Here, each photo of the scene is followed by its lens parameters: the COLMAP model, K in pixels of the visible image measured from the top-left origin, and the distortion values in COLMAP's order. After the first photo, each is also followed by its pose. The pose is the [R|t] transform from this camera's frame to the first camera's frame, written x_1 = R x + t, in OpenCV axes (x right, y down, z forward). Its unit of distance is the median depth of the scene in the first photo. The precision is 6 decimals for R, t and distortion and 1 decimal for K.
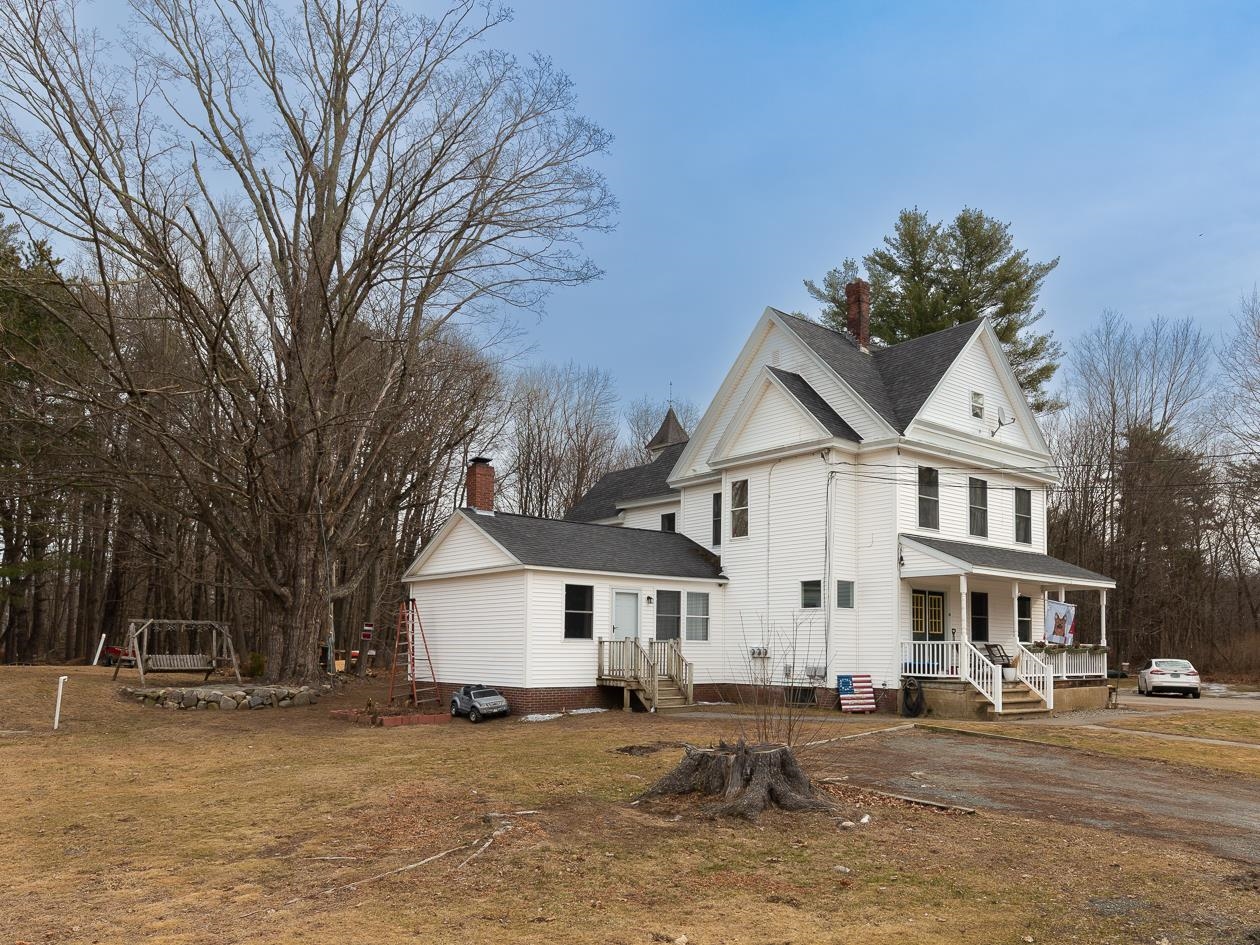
lens RADIAL K [[1205.8, 0, 630.0], [0, 1205.8, 472.5], [0, 0, 1]] dist [-0.002199, 0.000696]
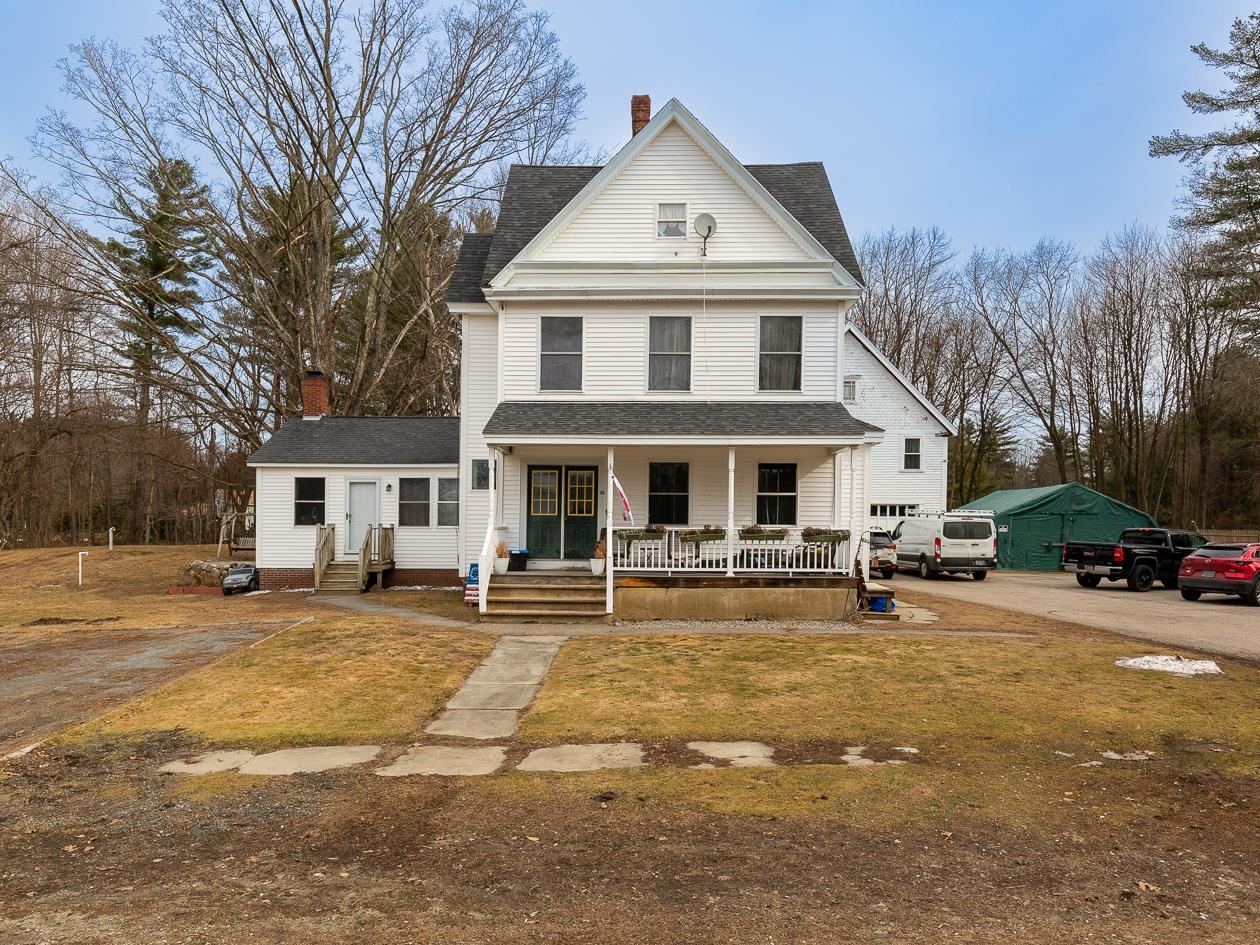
lens RADIAL K [[1056.4, 0, 630.0], [0, 1056.4, 472.5], [0, 0, 1]] dist [0.002511, 0.004853]
pose [[0.630486, -0.045887, -0.774843, 0.830580], [0.111881, 0.993199, 0.032218, 0.083999], [0.768095, -0.107003, 0.631332, 0.571591]]
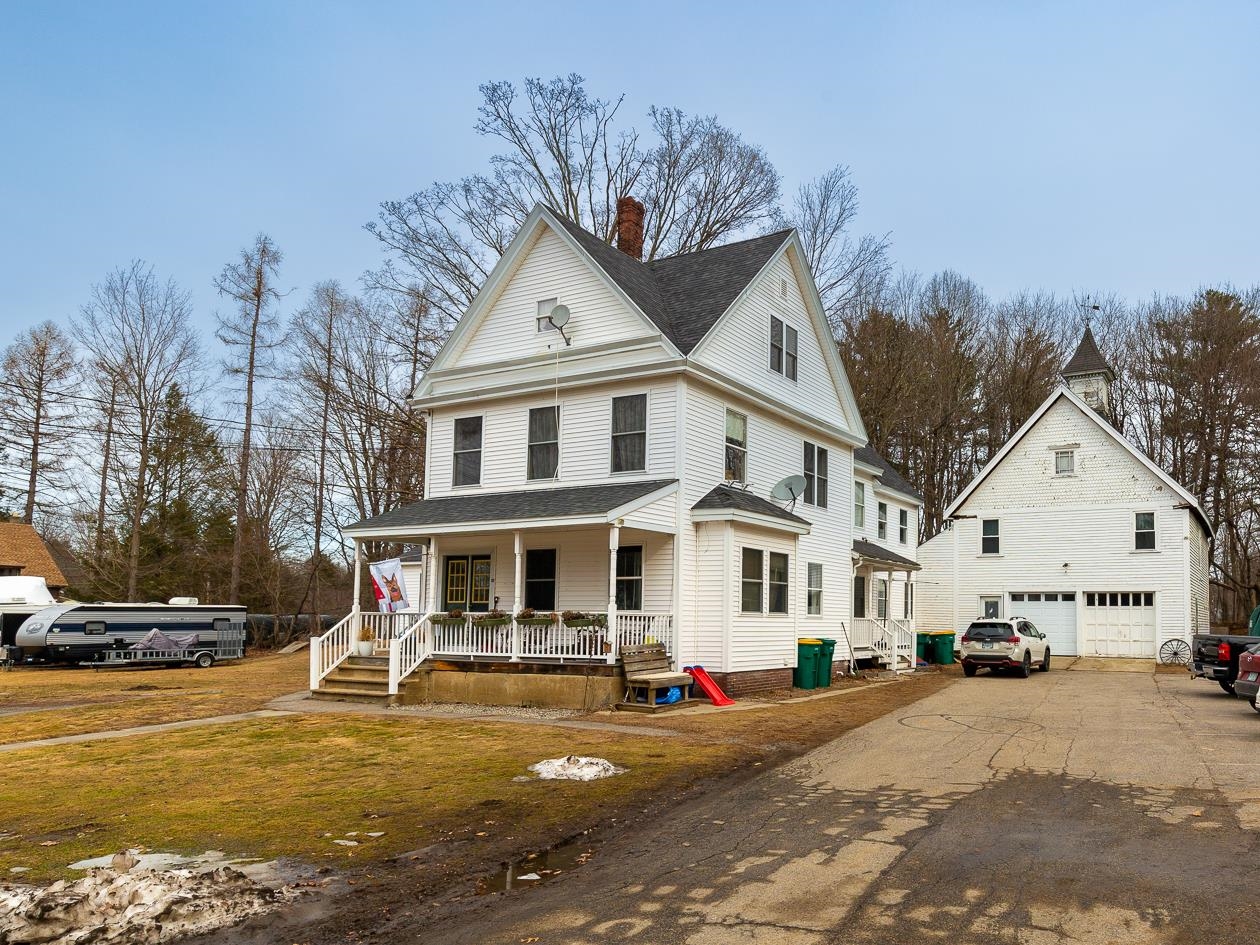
lens RADIAL K [[1003.7, 0, 630.0], [0, 1003.7, 472.5], [0, 0, 1]] dist [0.003666, -0.002443]
pose [[0.176706, -0.152703, -0.972346, 0.982623], [0.136392, 0.982160, -0.129457, 0.148331], [0.974768, -0.109745, 0.194381, 0.968988]]
